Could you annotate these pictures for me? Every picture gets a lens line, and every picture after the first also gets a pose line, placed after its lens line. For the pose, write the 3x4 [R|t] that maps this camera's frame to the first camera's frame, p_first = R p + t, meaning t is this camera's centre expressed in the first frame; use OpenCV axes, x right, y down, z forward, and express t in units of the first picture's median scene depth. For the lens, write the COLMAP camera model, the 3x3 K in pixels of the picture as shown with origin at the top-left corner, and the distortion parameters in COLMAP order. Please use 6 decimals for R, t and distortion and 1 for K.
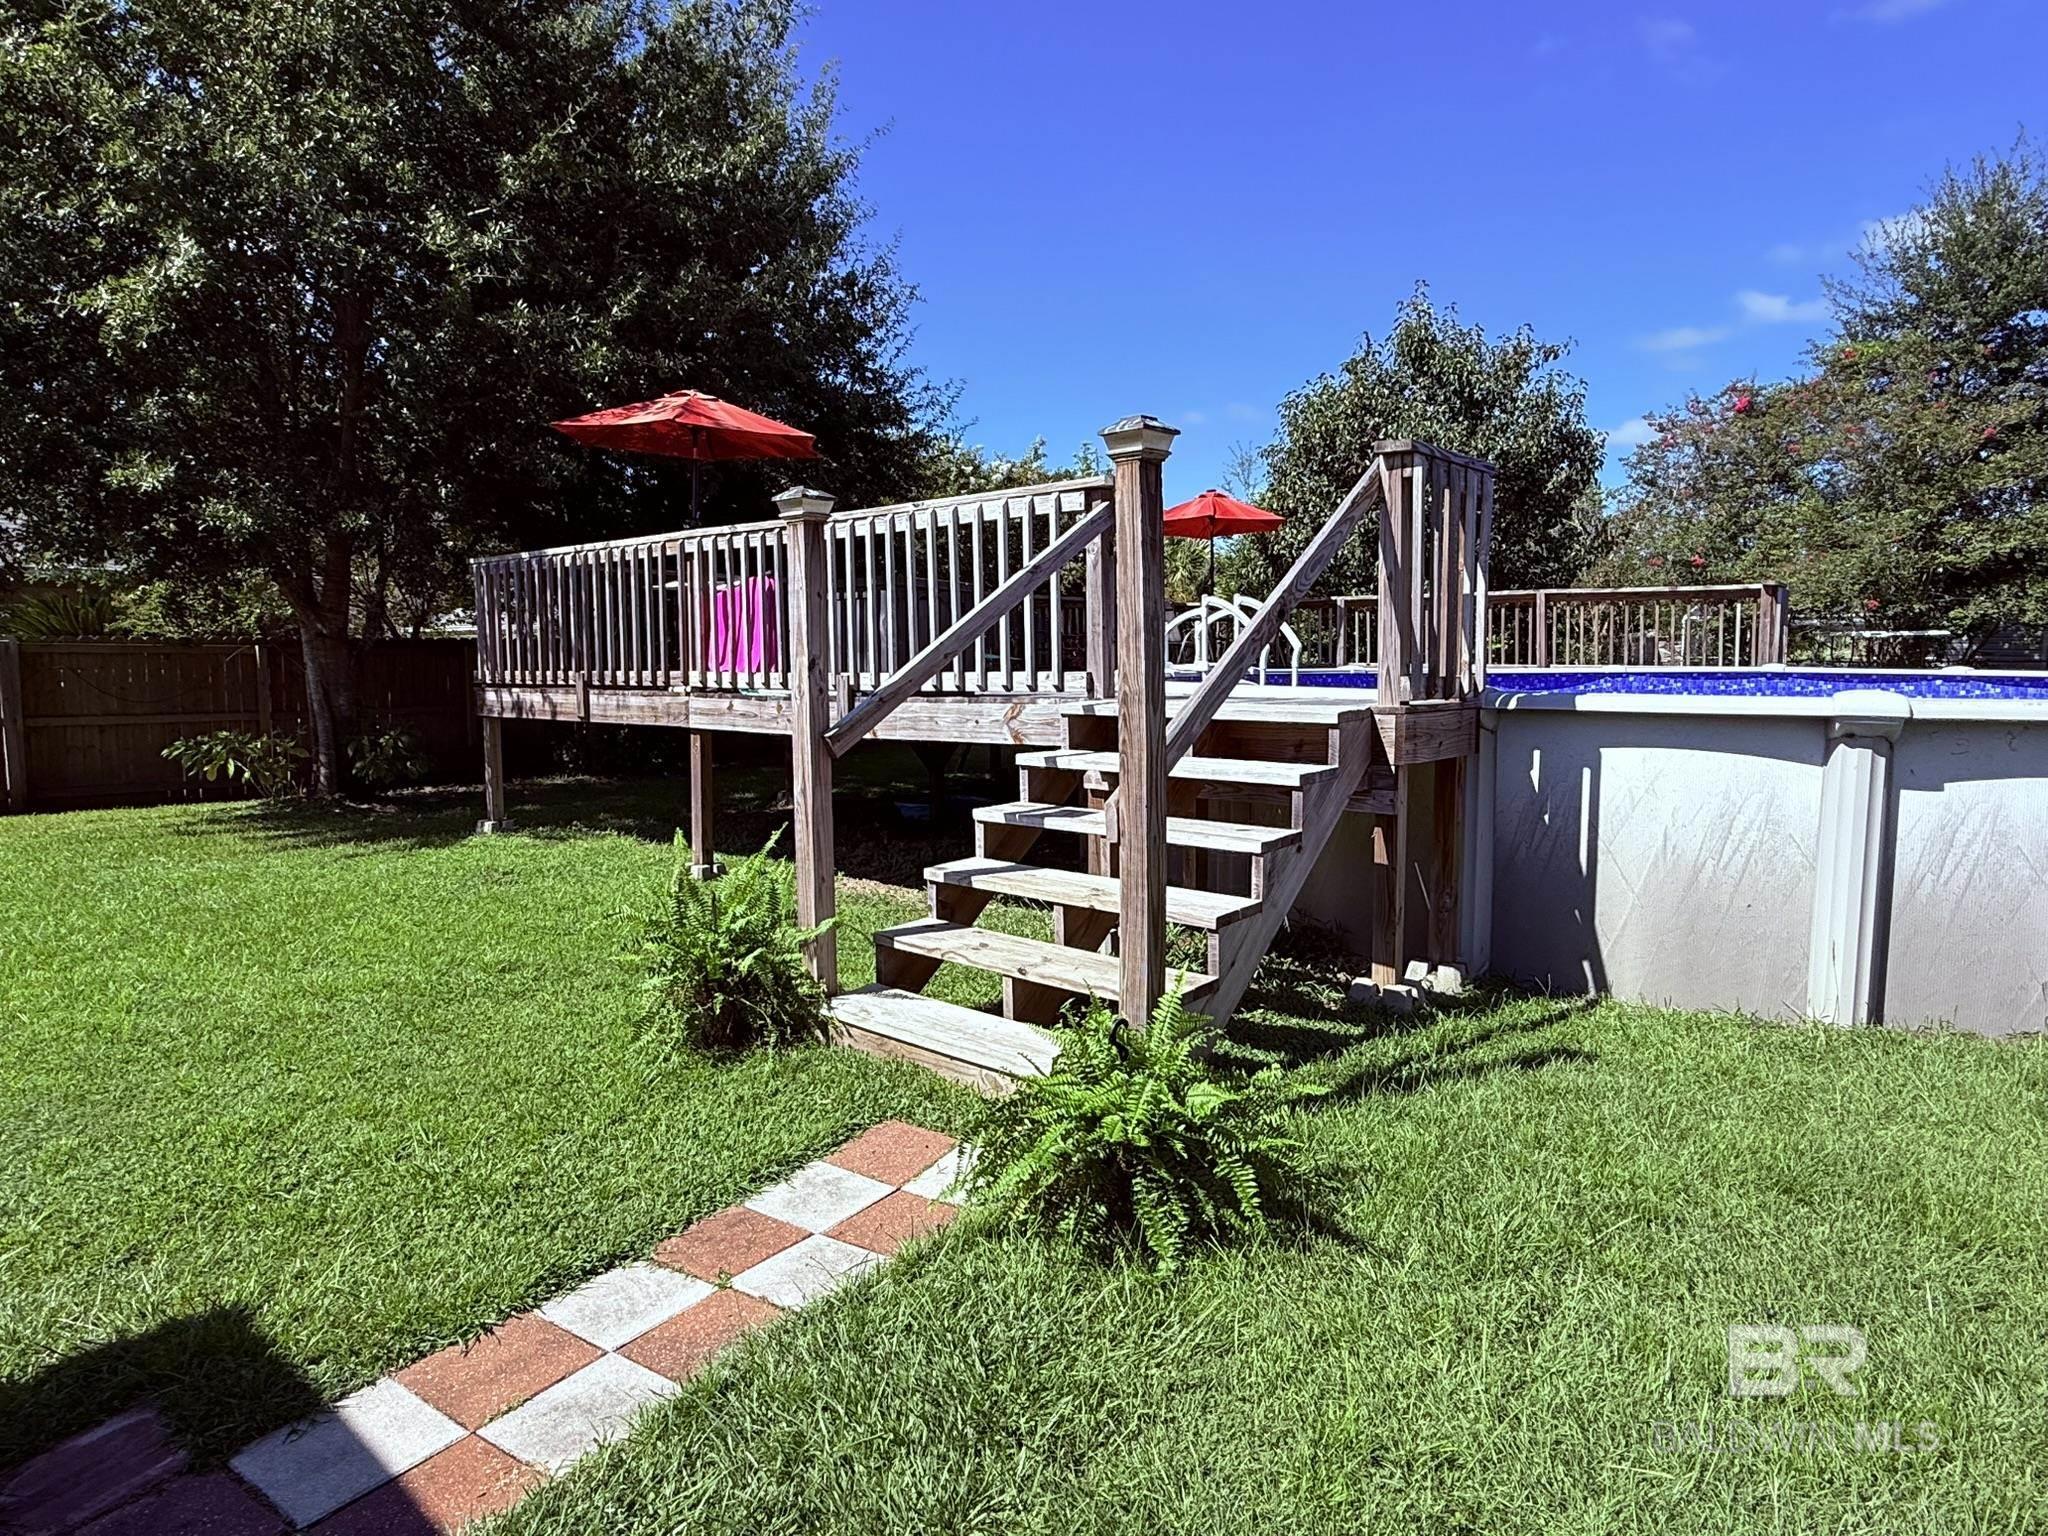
lens RADIAL K [[1179.1, 0, 1022.7], [0, 1179.1, 768.3], [0, 0, 1]] dist [-0.008346, -0.001158]
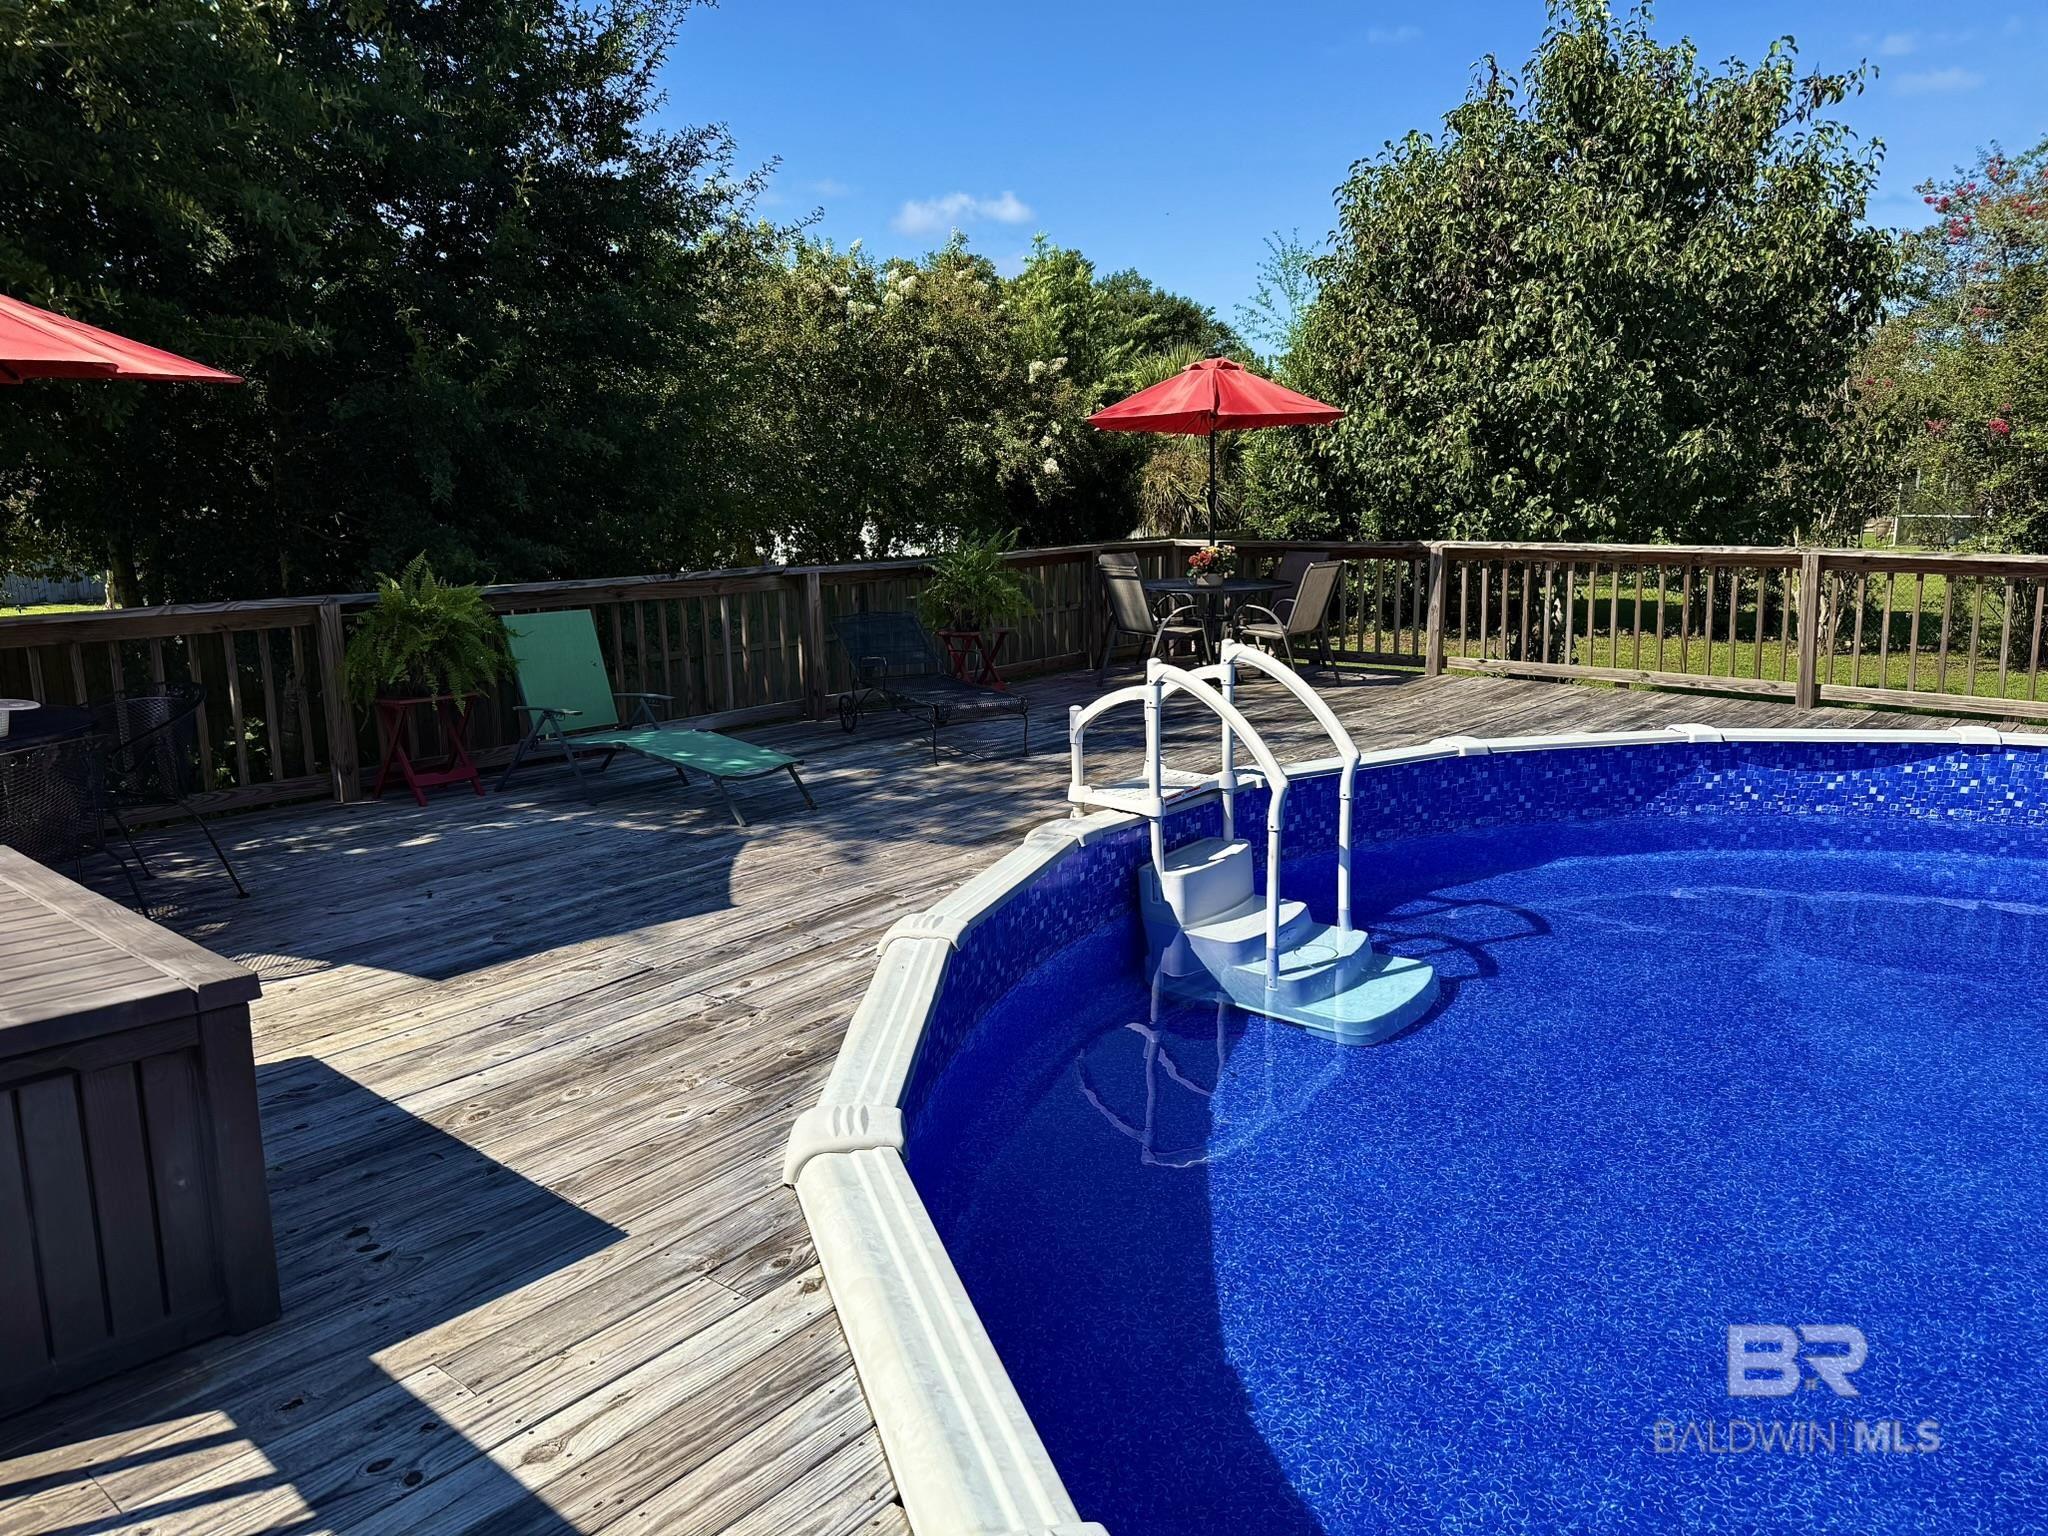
lens RADIAL K [[1461.0, 0, 1025.5], [0, 1461.0, 760.4], [0, 0, 1]] dist [0.063518, -0.090737]
pose [[0.999958, -0.008843, -0.002207, 0.067283], [0.009006, 0.995904, 0.089971, -0.100267], [0.001403, -0.089987, 0.995942, 0.265936]]
